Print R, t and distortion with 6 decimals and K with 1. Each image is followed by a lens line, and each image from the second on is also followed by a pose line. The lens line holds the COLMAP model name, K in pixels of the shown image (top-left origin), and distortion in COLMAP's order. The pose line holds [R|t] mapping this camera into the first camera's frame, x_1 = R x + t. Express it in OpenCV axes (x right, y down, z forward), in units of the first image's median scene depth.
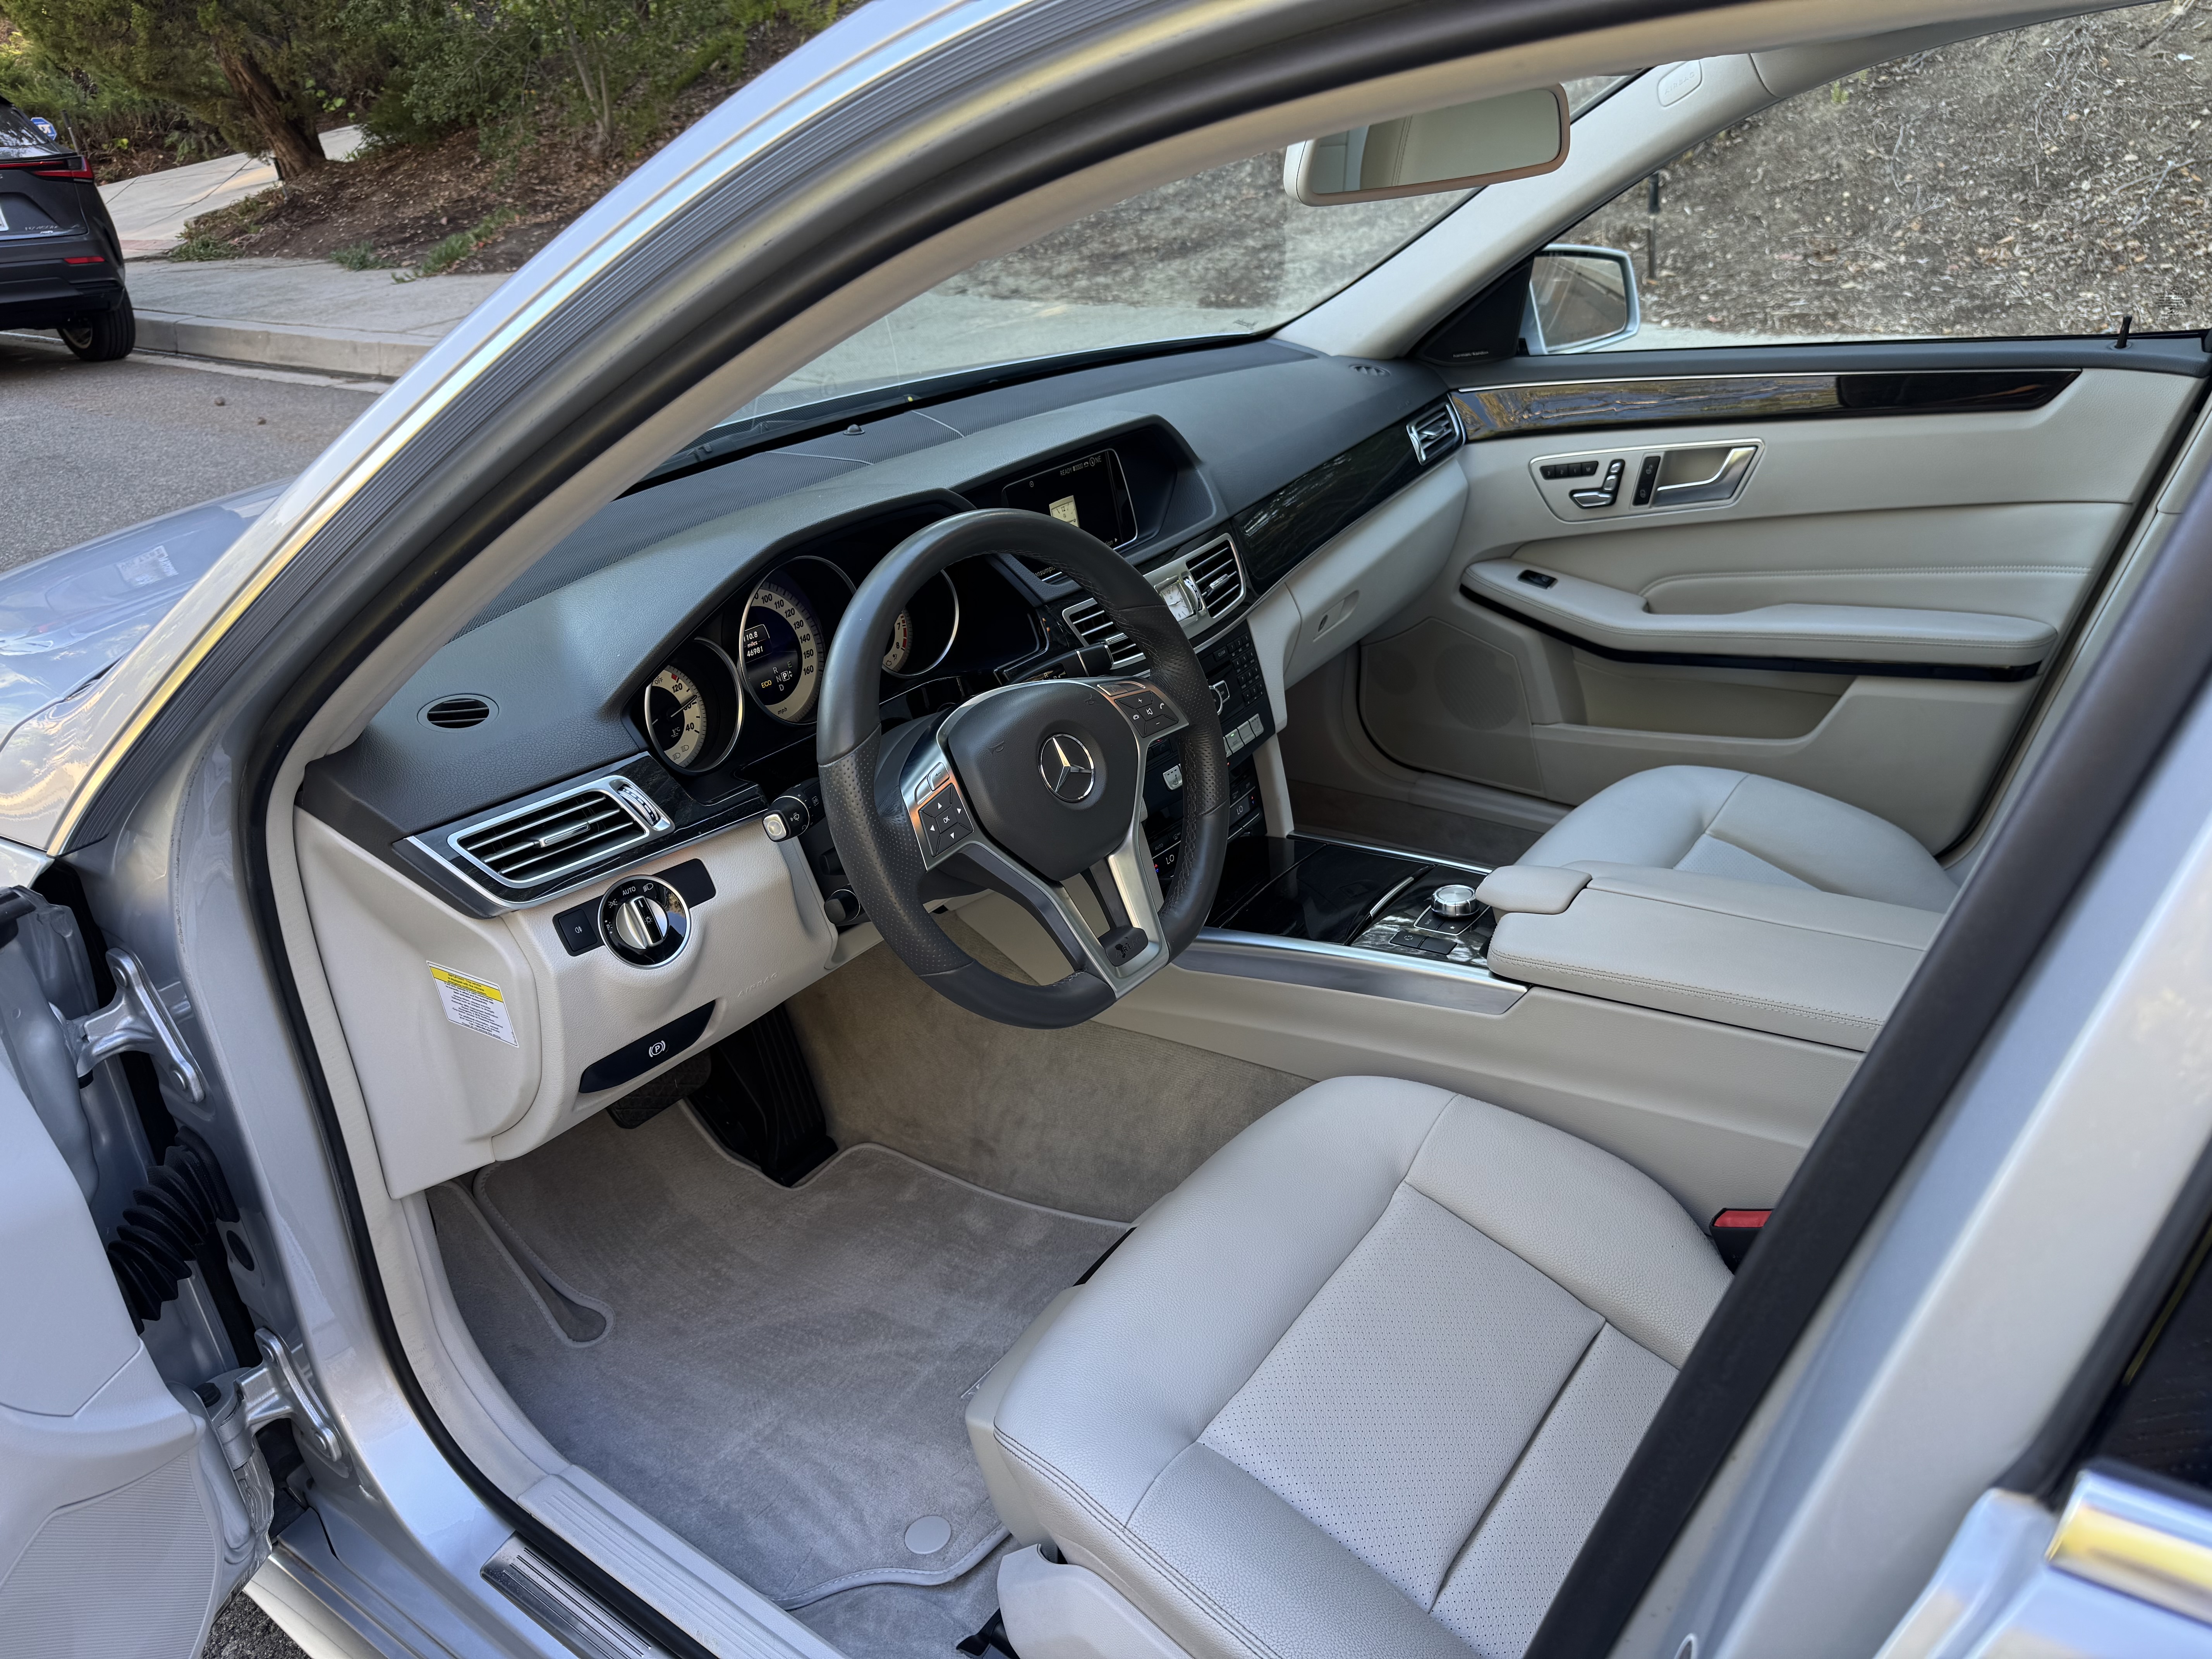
lens RADIAL K [[1543.9, 0, 1106.0], [0, 1543.9, 829.5], [0, 0, 1]] dist [0.152188, -0.278906]
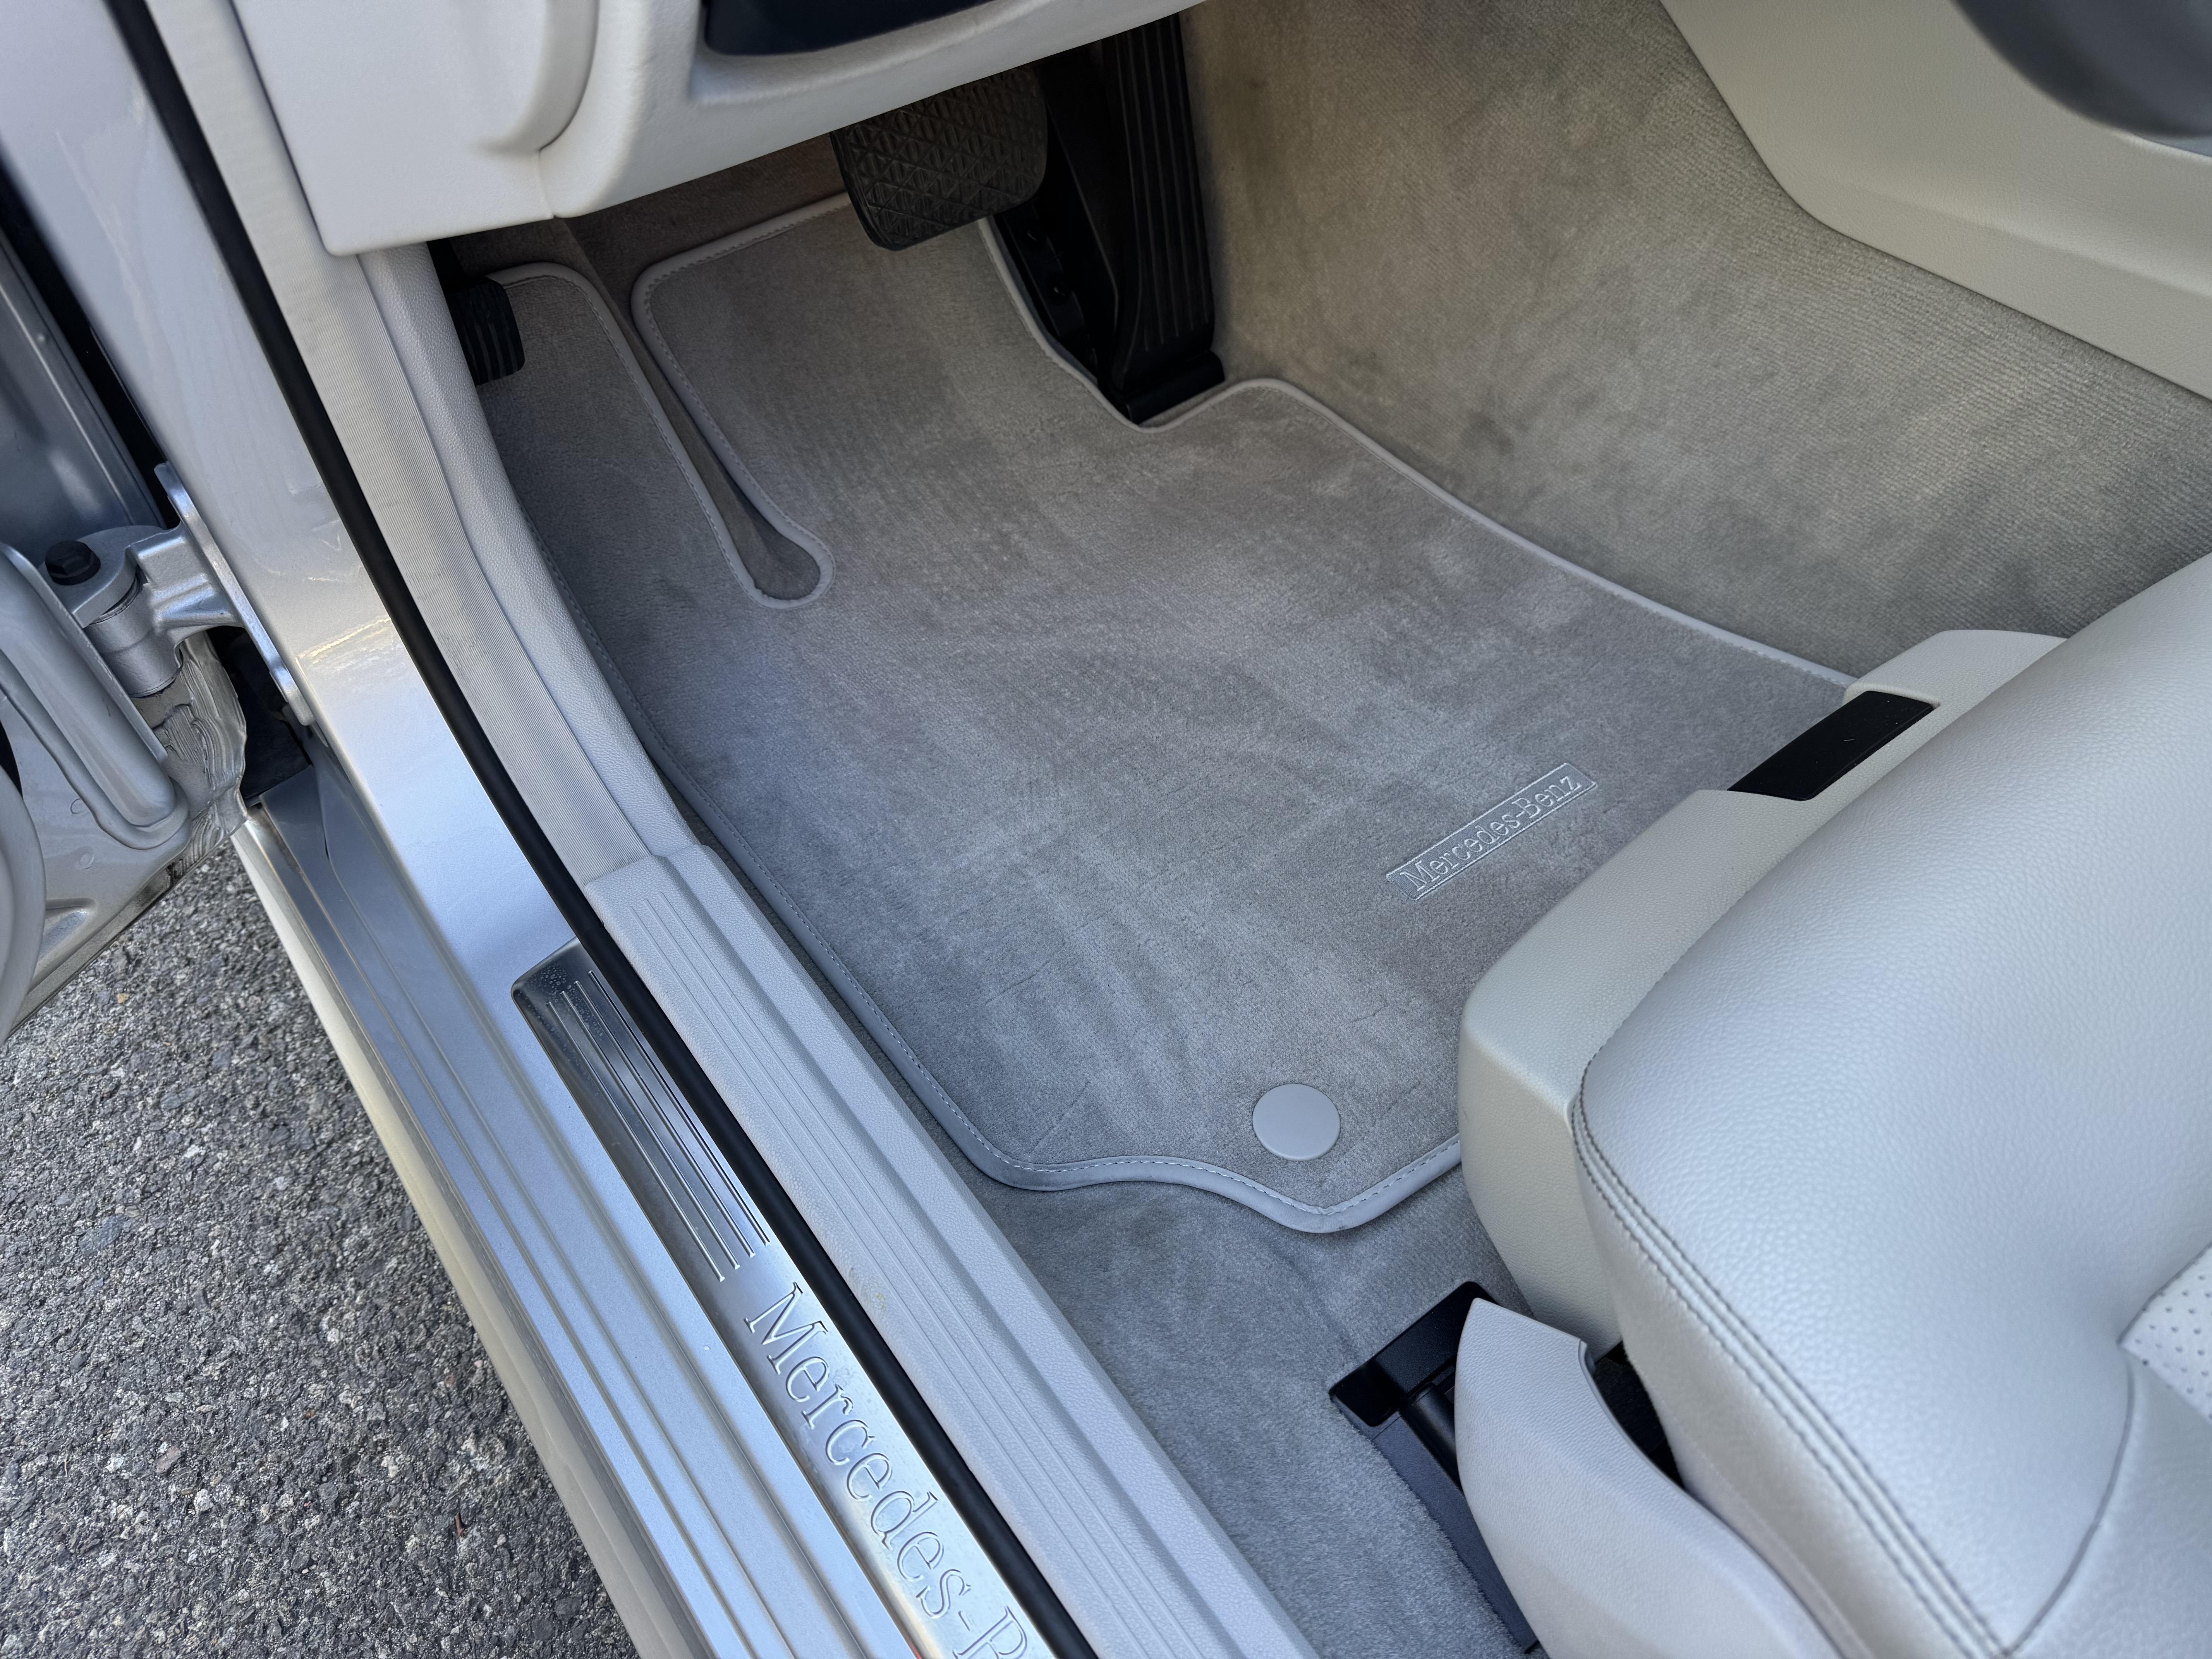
lens RADIAL K [[1543.9, 0, 1106.0], [0, 1543.9, 829.5], [0, 0, 1]] dist [0.152188, -0.278906]
pose [[0.957143, 0.260547, -0.126461, -0.112298], [-0.176210, 0.870432, 0.459673, 0.104696], [0.229843, -0.417689, 0.879038, 0.464146]]
